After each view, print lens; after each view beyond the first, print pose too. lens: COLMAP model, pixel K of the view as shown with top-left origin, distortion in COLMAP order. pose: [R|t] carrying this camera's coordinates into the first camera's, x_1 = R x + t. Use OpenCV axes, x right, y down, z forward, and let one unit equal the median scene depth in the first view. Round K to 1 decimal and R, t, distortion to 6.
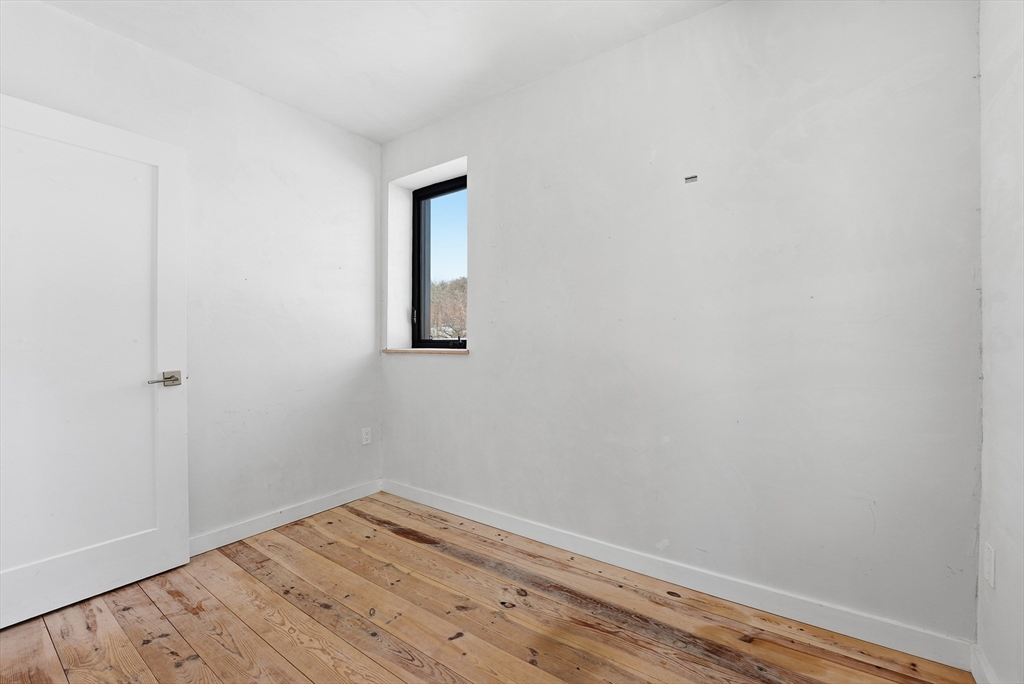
lens RADIAL K [[421.4, 0, 506.5], [0, 421.4, 341.9], [0, 0, 1]] dist [-0.029250, 0.004427]
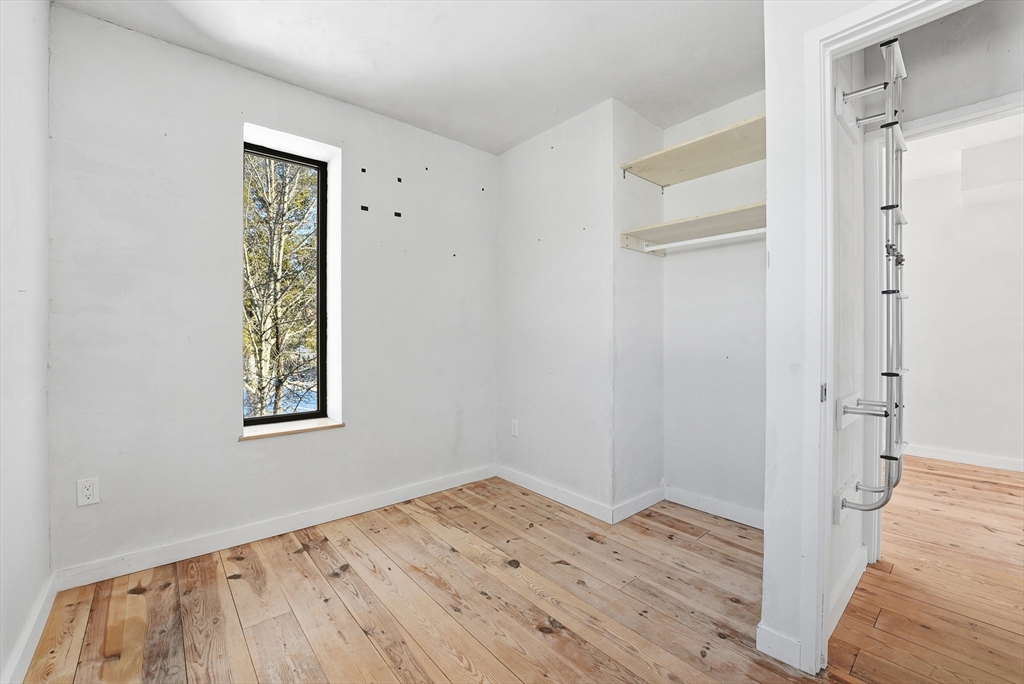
lens RADIAL K [[421.4, 0, 510.2], [0, 421.4, 338.0], [0, 0, 1]] dist [-0.029250, 0.004427]
pose [[-0.968175, 0.000985, 0.250271, -0.413816], [0.005161, 0.999858, 0.016033, -0.013079], [-0.250219, 0.016814, -0.968043, 1.309383]]
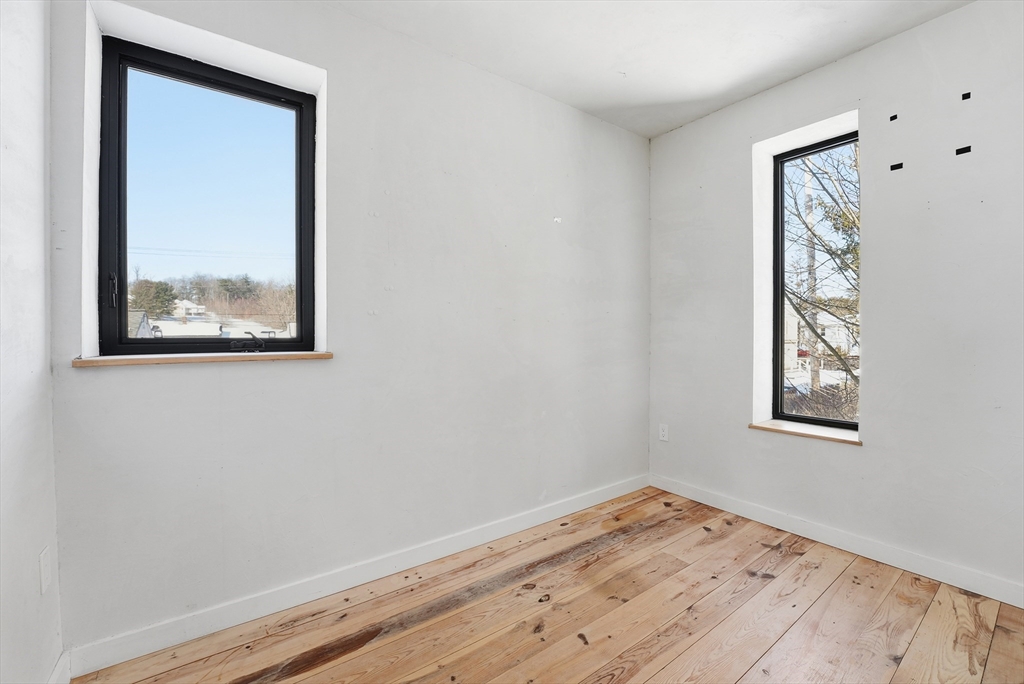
lens RADIAL K [[421.4, 0, 504.3], [0, 421.4, 339.0], [0, 0, 1]] dist [-0.029250, 0.004427]
pose [[0.329986, -0.004375, 0.943976, -0.890275], [0.009841, 0.999951, 0.001194, -0.000440], [-0.943935, 0.008896, 0.330013, 0.683629]]
